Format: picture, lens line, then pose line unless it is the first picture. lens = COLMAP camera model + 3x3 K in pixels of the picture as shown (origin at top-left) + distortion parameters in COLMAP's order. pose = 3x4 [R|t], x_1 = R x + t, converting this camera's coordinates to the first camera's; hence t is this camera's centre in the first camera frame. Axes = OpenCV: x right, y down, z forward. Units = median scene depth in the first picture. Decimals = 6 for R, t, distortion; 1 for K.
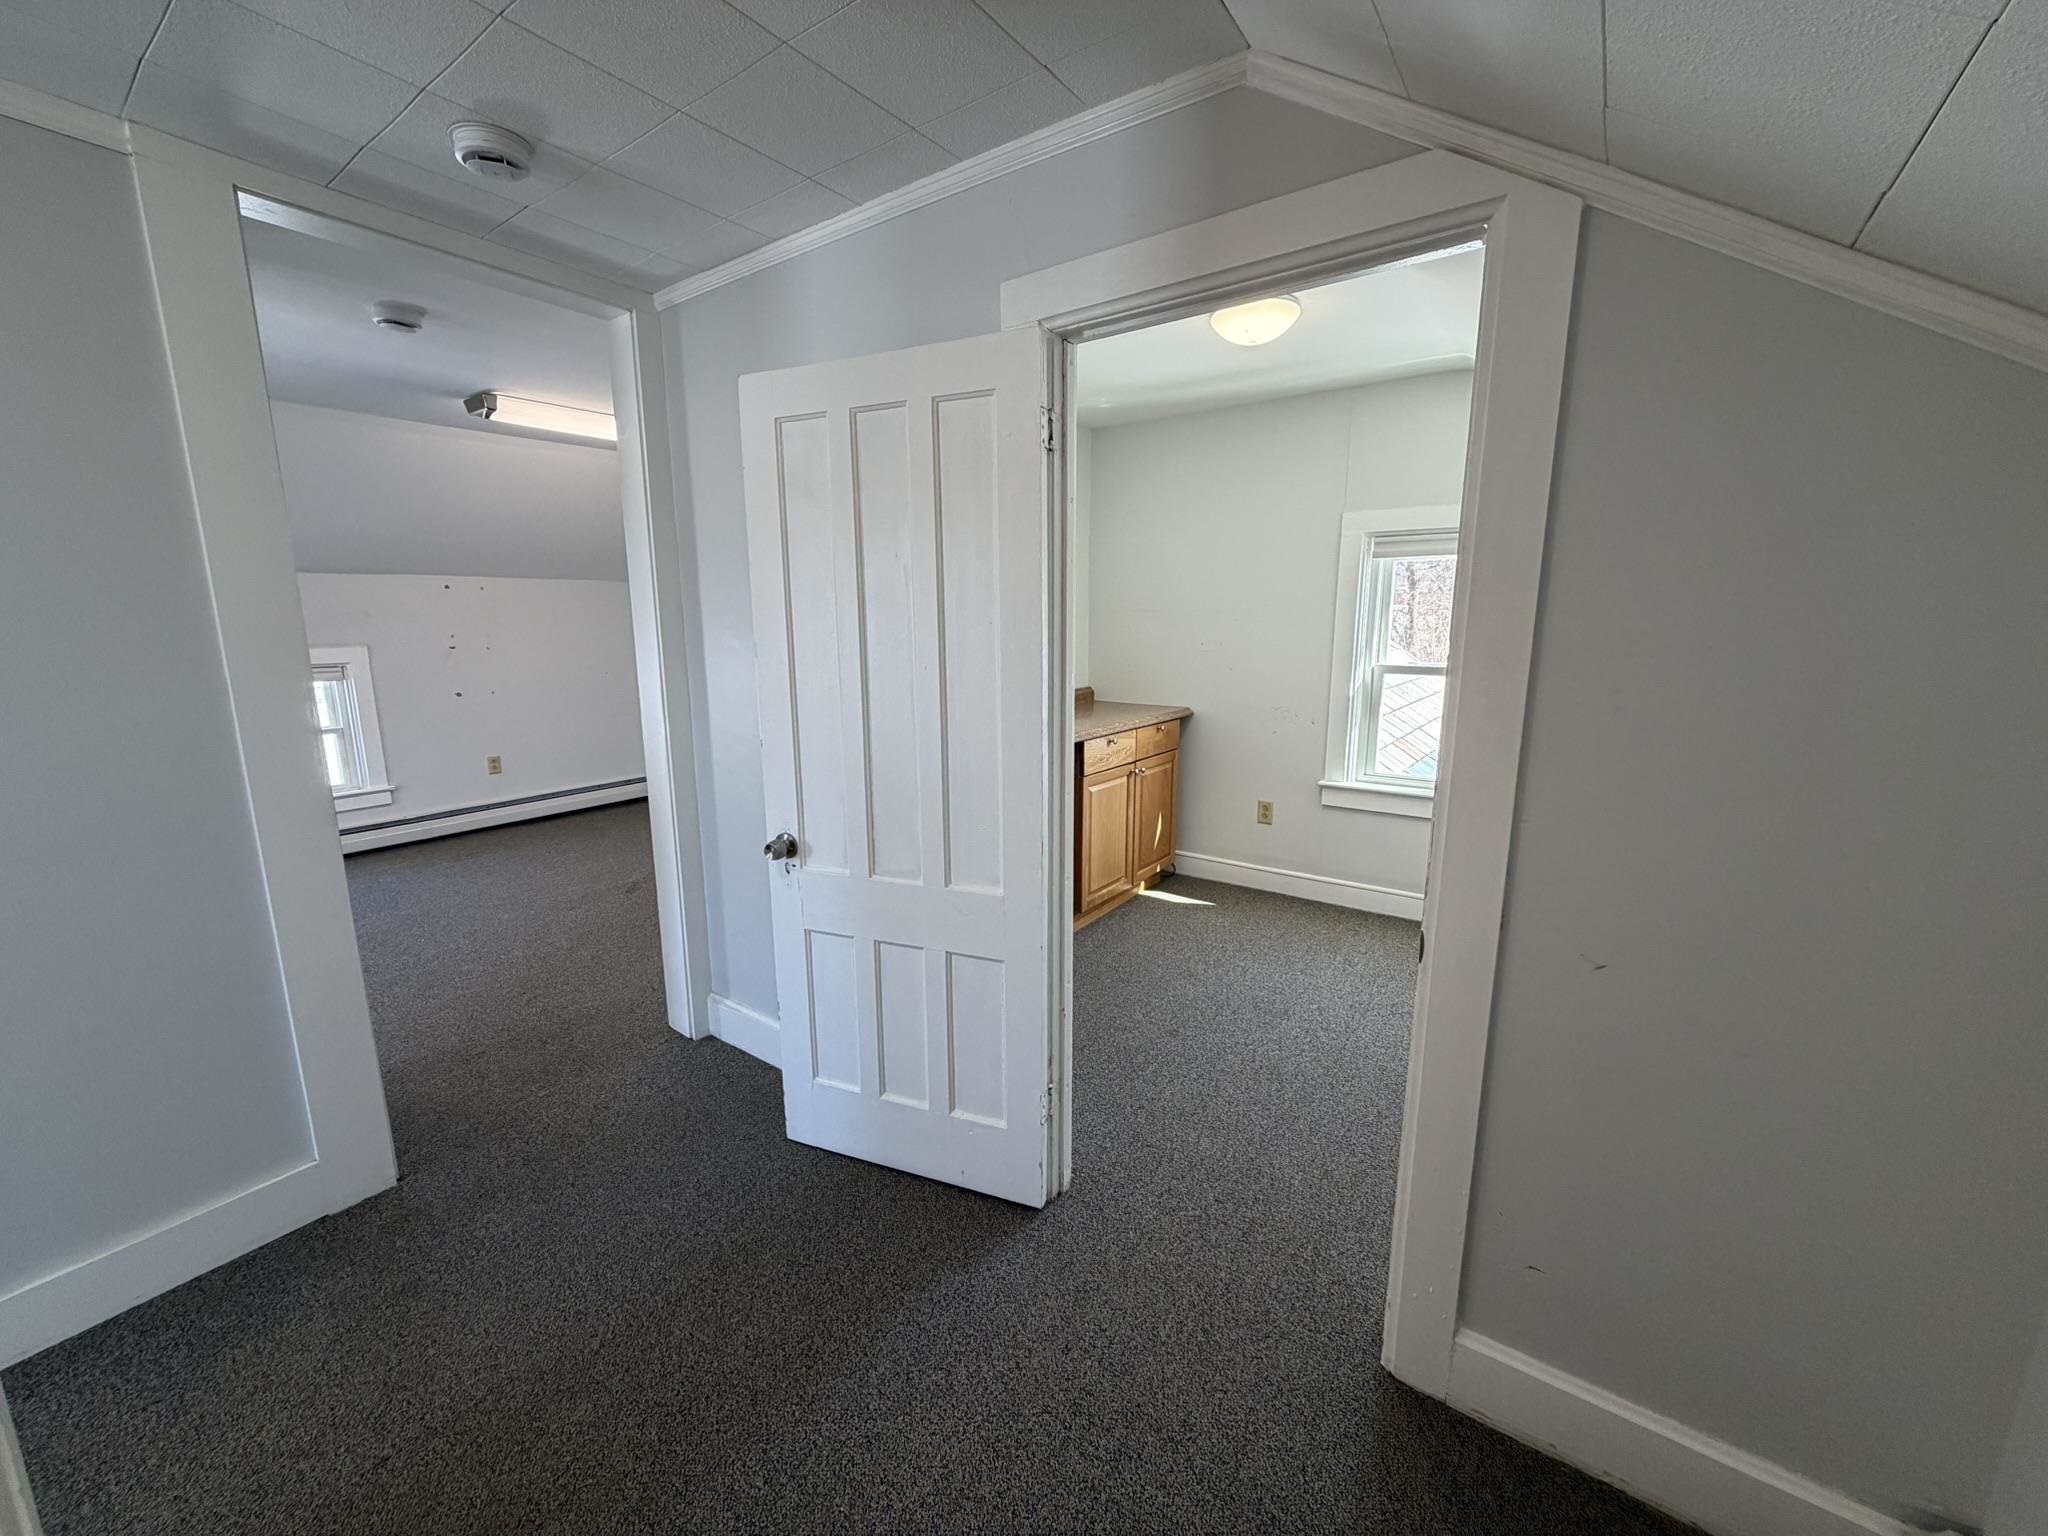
lens RADIAL K [[812.2, 0, 1020.2], [0, 812.2, 767.4], [0, 0, 1]] dist [-0.003647, 0.001125]
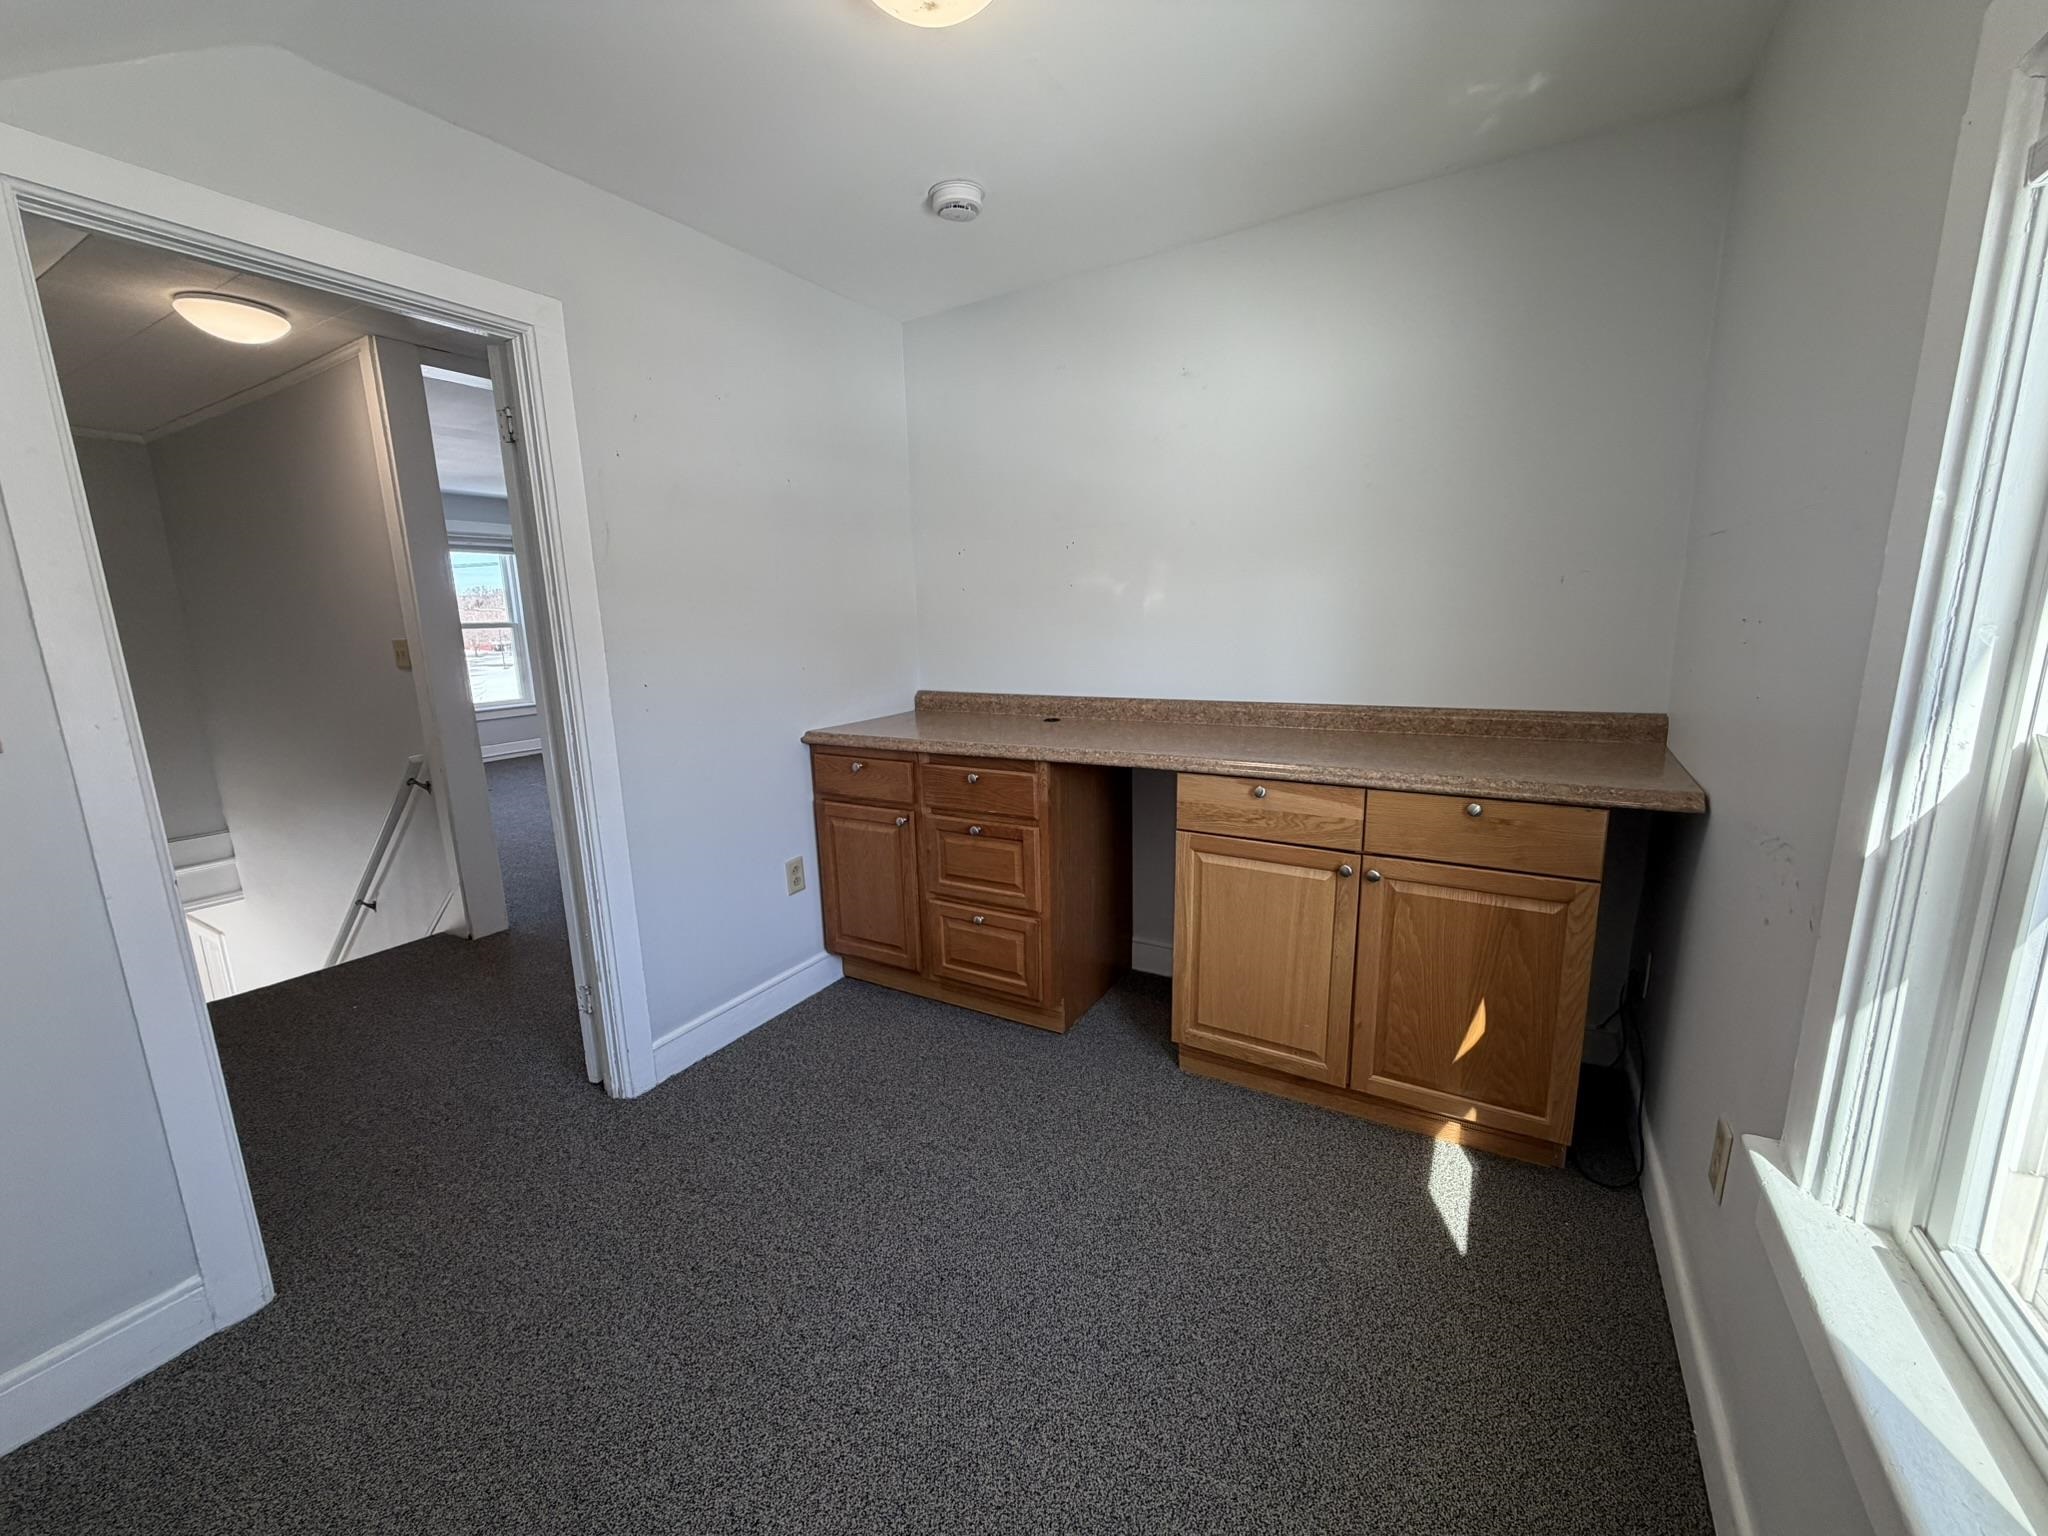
lens RADIAL K [[812.2, 0, 1020.2], [0, 812.2, 767.4], [0, 0, 1]] dist [-0.003647, 0.001125]
pose [[0.095781, 0.194346, -0.976246, 0.603417], [-0.160714, 0.970906, 0.177516, -0.114087], [0.982343, 0.139893, 0.124228, 0.730984]]
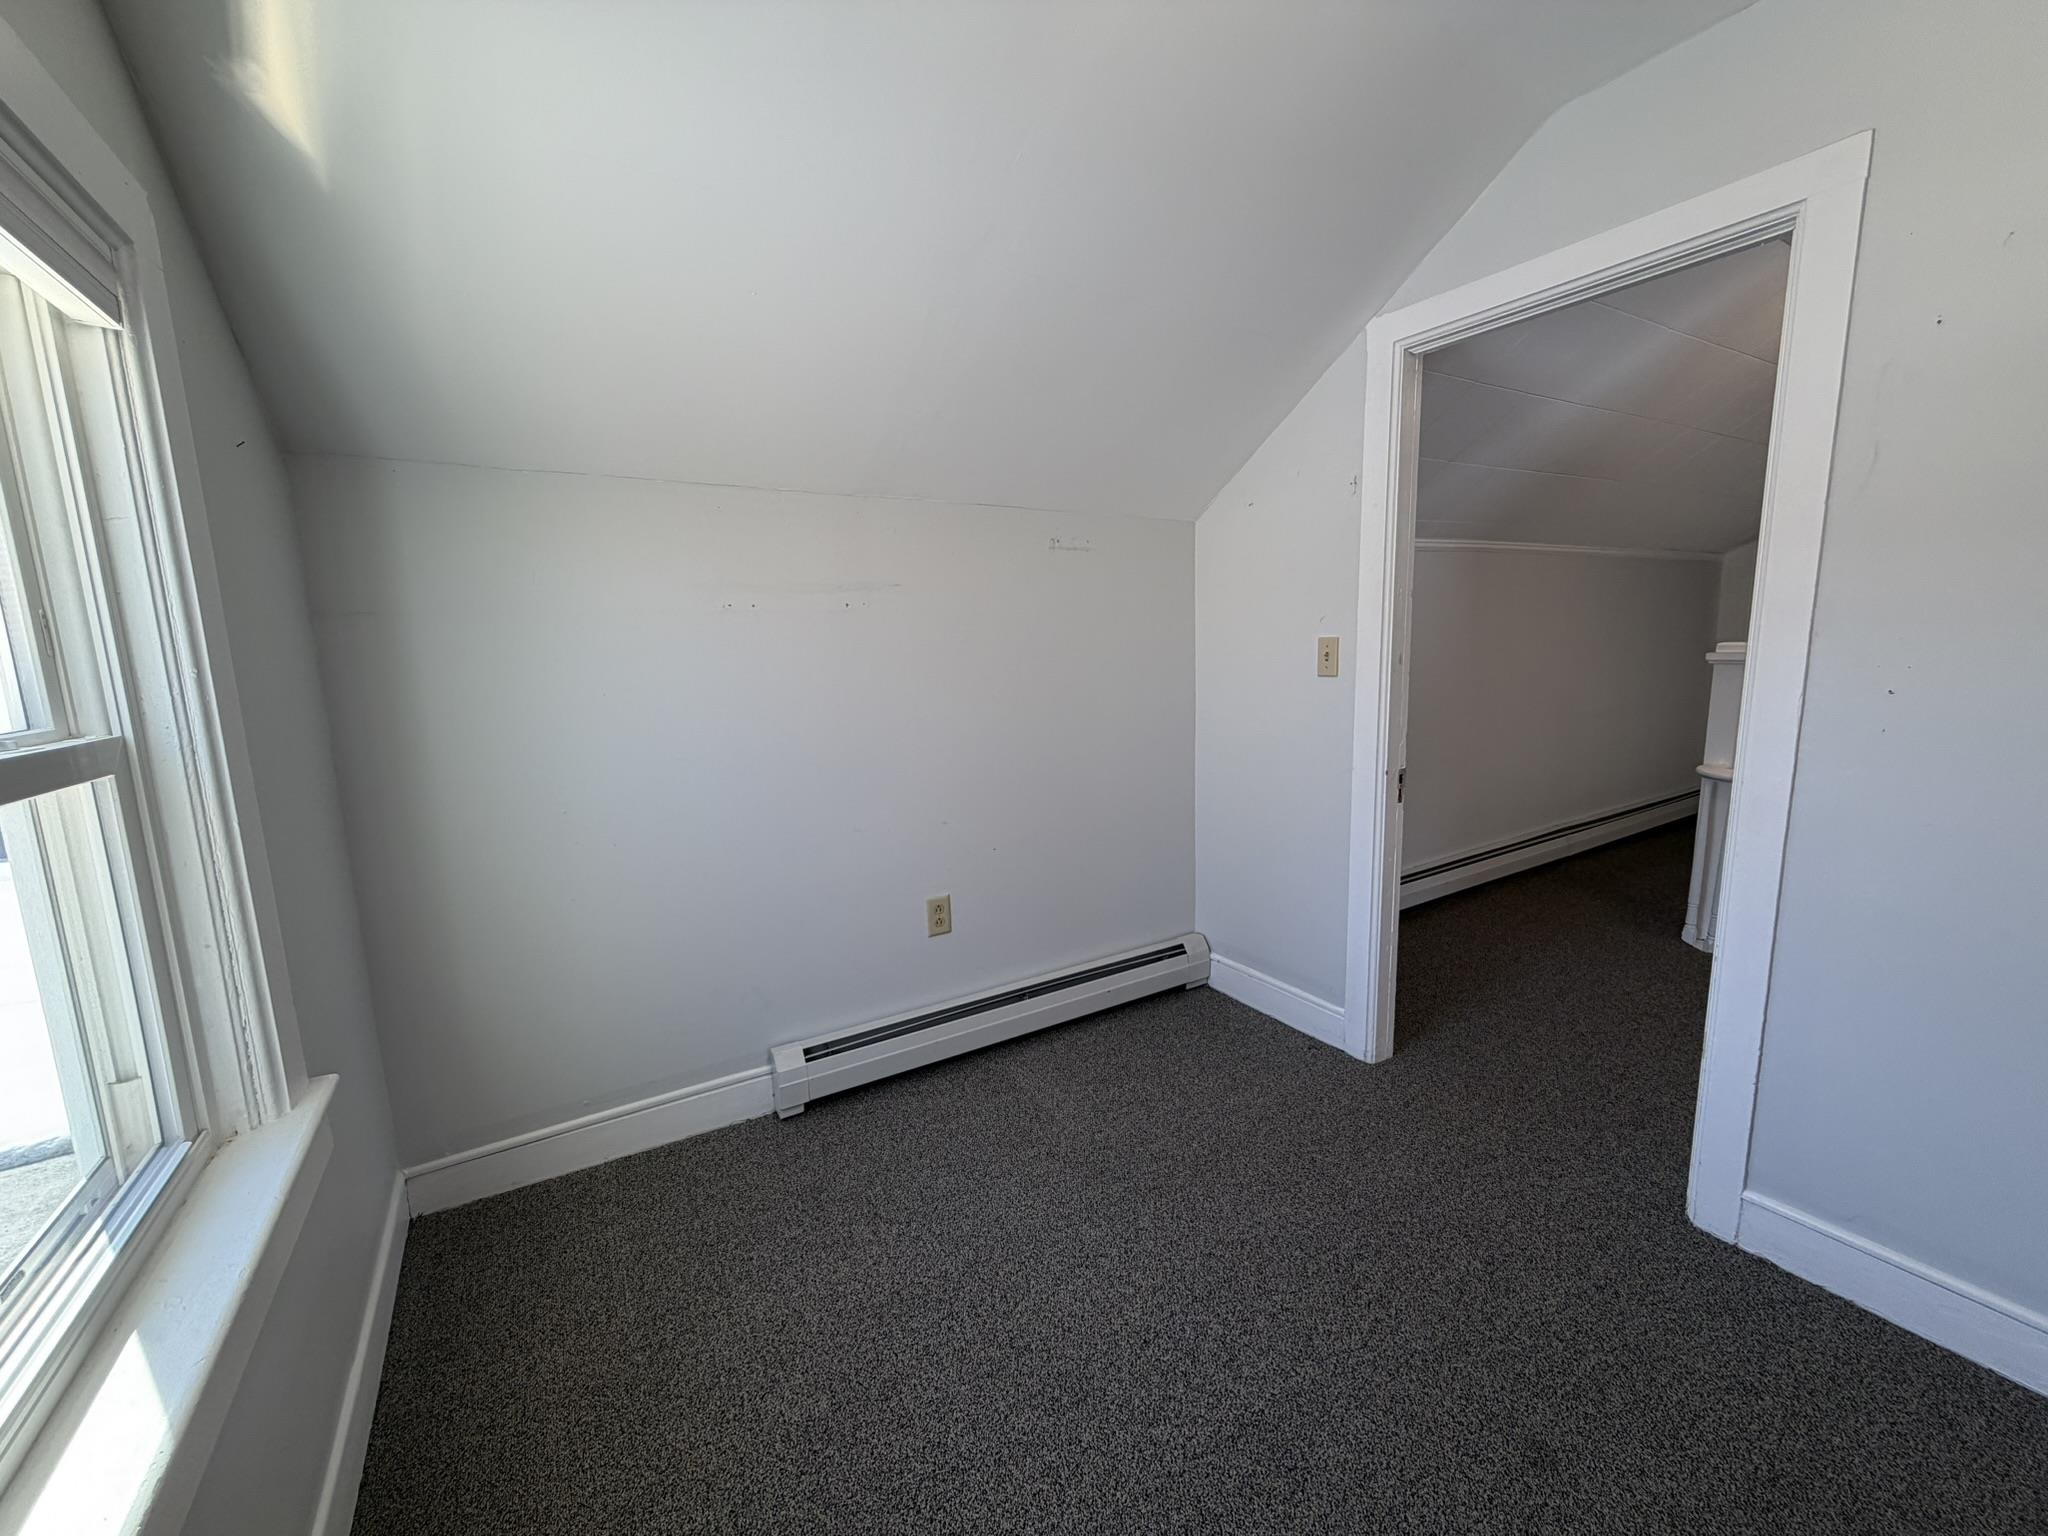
lens RADIAL K [[812.2, 0, 1020.2], [0, 812.2, 767.4], [0, 0, 1]] dist [-0.003647, 0.001125]
pose [[-0.920485, -0.030166, 0.389611, 0.213121], [0.103541, 0.942554, 0.317602, -0.150426], [-0.376810, 0.332689, -0.864484, 1.011837]]
